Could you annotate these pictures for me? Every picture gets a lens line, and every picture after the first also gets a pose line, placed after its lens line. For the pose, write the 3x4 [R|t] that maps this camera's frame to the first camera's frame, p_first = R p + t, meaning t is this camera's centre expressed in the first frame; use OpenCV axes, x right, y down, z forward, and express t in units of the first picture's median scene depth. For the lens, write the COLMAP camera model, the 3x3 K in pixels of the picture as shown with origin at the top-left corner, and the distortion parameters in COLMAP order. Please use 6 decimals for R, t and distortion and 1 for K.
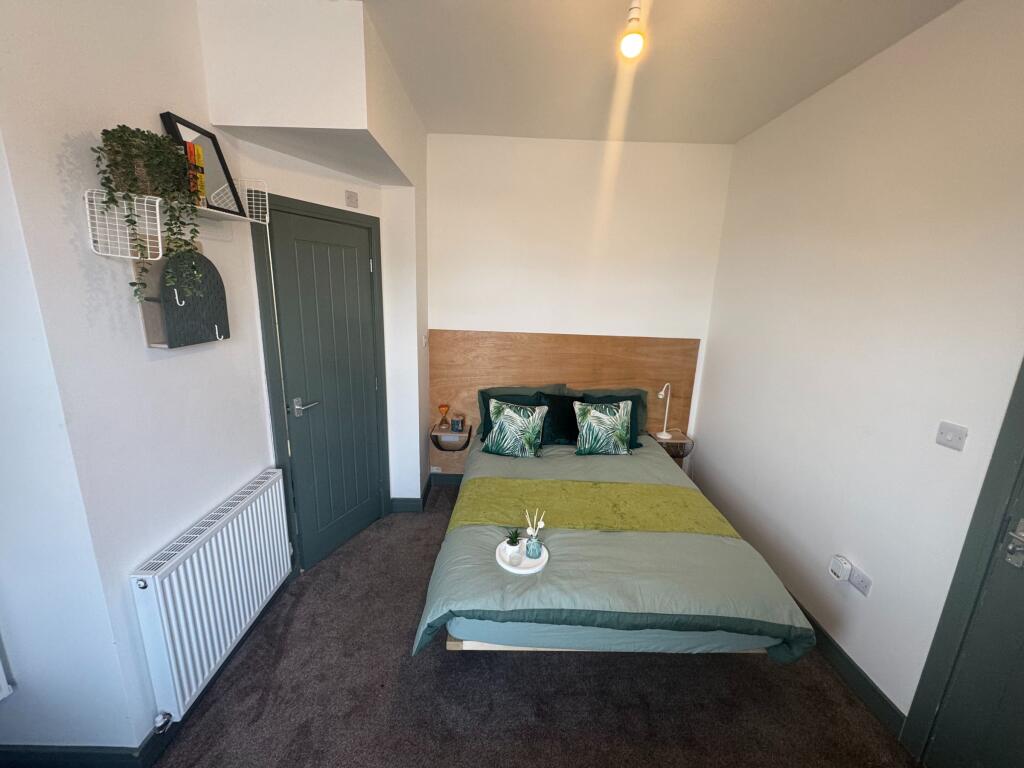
lens RADIAL K [[408.8, 0, 511.9], [0, 408.8, 384.2], [0, 0, 1]] dist [-0.004241, 0.001522]
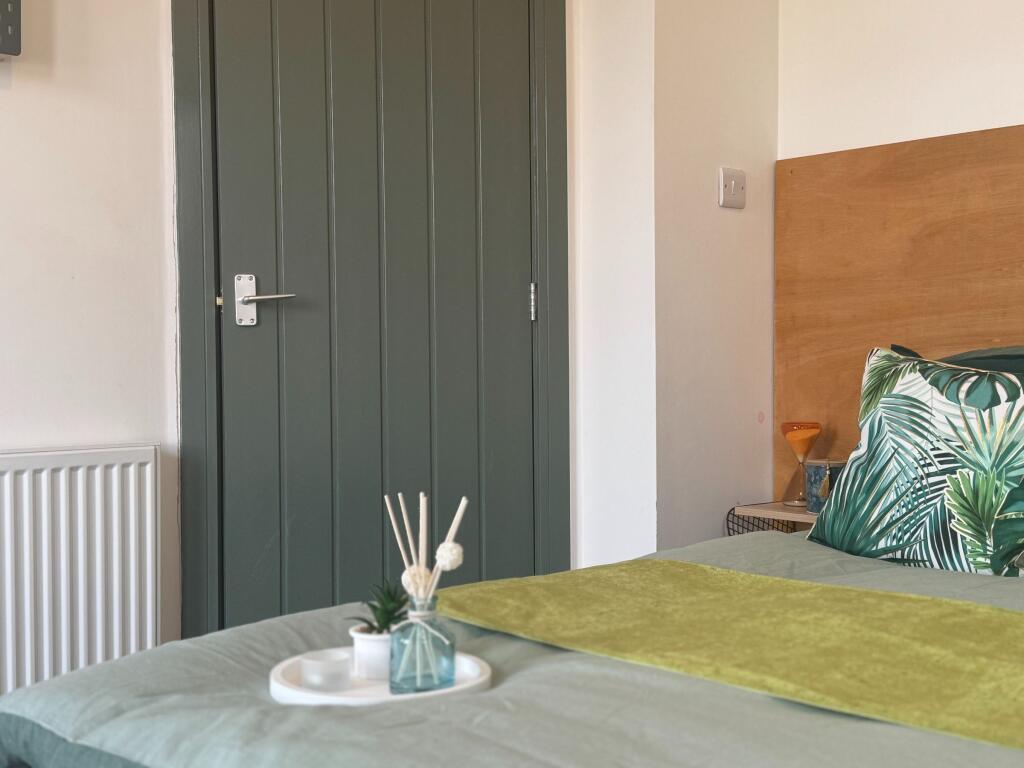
lens RADIAL K [[1299.3, 0, 517.8], [0, 1299.3, 383.0], [0, 0, 1]] dist [0.122839, 0.000000]
pose [[0.670313, -0.026868, -0.741592, 0.412244], [-0.142109, 0.976201, -0.163817, 0.227739], [0.728344, 0.215195, 0.650542, 0.324897]]
